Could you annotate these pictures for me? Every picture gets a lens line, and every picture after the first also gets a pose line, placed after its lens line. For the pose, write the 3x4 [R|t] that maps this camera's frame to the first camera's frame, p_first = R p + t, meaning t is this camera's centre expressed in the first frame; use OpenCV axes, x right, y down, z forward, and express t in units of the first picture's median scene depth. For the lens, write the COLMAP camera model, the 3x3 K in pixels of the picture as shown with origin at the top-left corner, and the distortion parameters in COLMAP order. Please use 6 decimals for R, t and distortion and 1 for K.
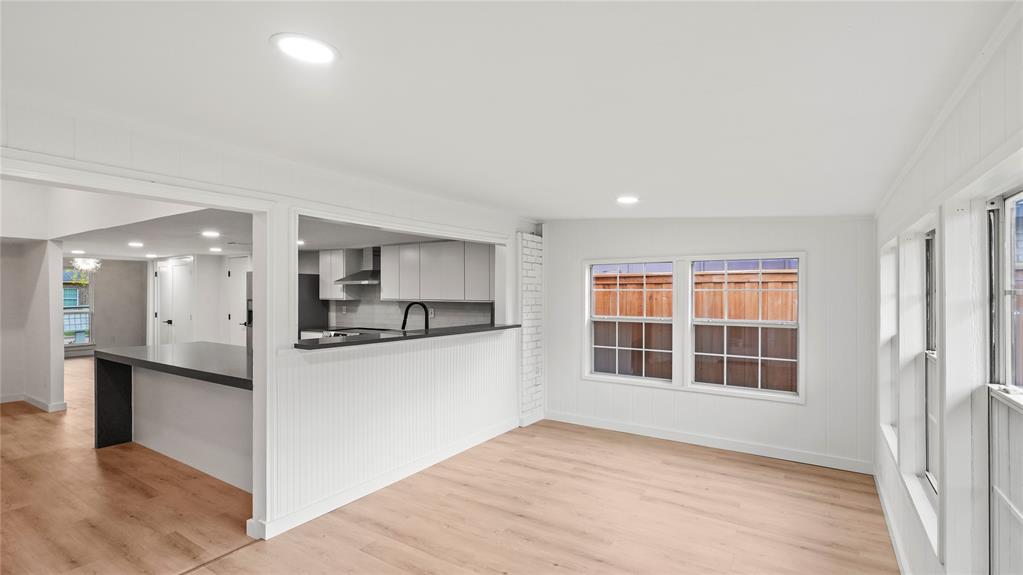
lens RADIAL K [[470.7, 0, 508.7], [0, 470.7, 293.6], [0, 0, 1]] dist [-0.001156, 0.000271]
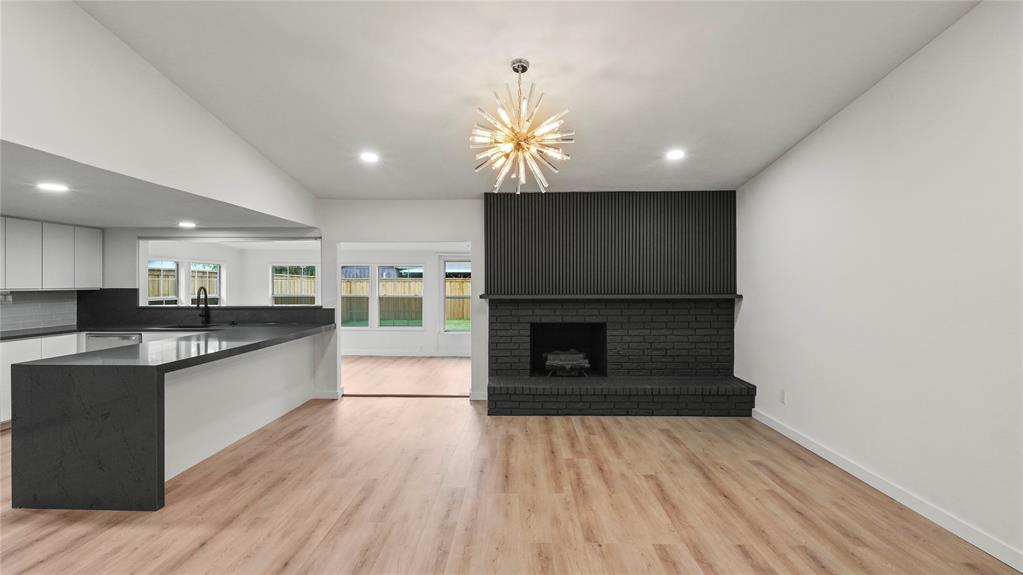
lens RADIAL K [[470.7, 0, 510.1], [0, 470.7, 283.1], [0, 0, 1]] dist [-0.001156, 0.000271]
pose [[-0.534318, -0.002013, 0.845281, -1.142185], [0.002225, 0.999990, 0.003788, 0.001489], [-0.845281, 0.003905, -0.534308, 0.622130]]
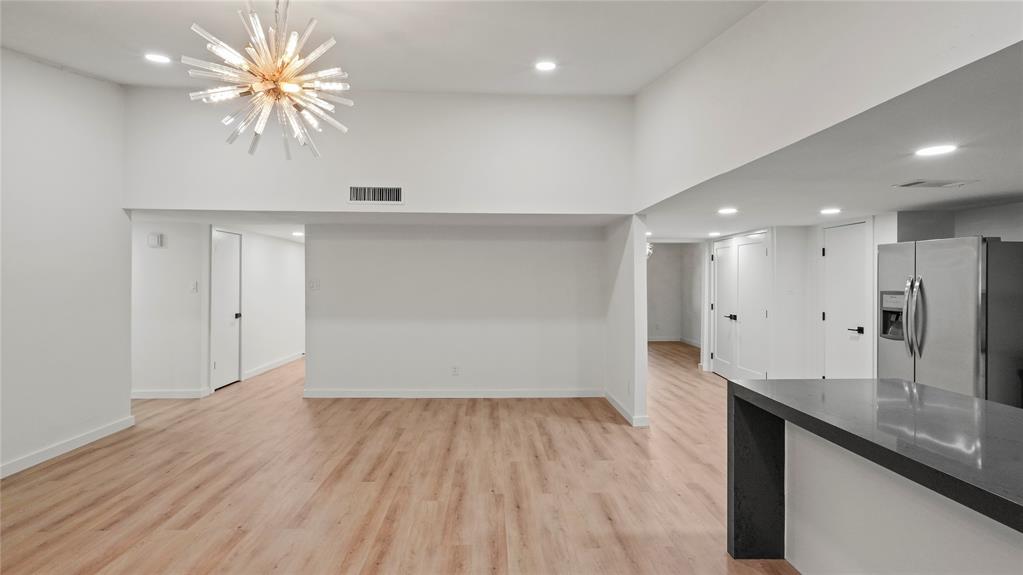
lens RADIAL K [[470.7, 0, 507.7], [0, 470.7, 278.5], [0, 0, 1]] dist [-0.001156, 0.000271]
pose [[0.580402, 0.000540, -0.814330, -0.382293], [-0.006793, 0.999968, -0.004179, 0.001813], [0.814302, 0.007957, 0.580387, 0.303063]]
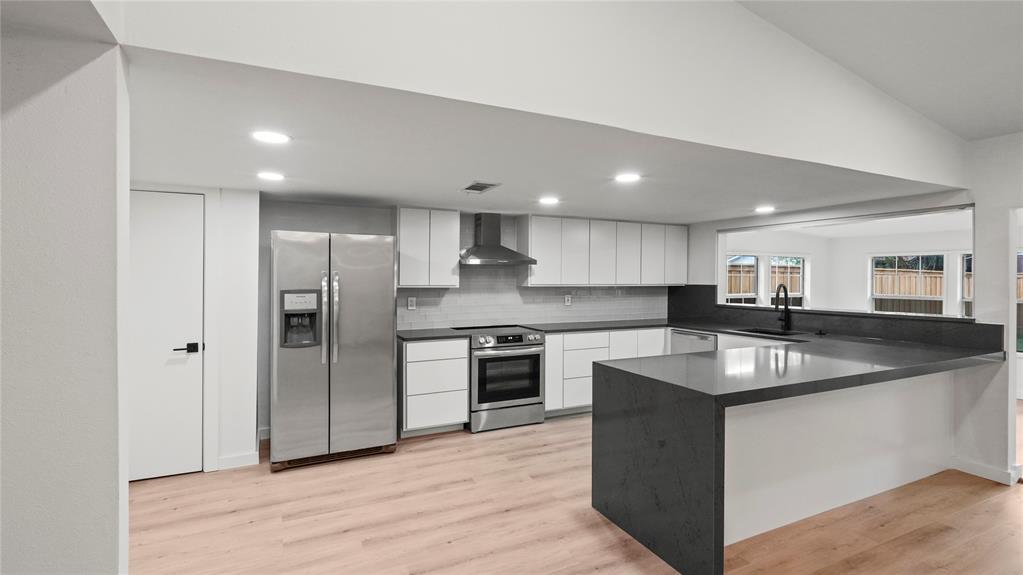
lens RADIAL K [[470.7, 0, 510.5], [0, 470.7, 286.3], [0, 0, 1]] dist [-0.001156, 0.000271]
pose [[0.515770, -0.014236, 0.856609, -0.927996], [0.001089, 0.999872, 0.015961, 0.001469], [-0.856726, -0.007299, 0.515720, 0.622631]]
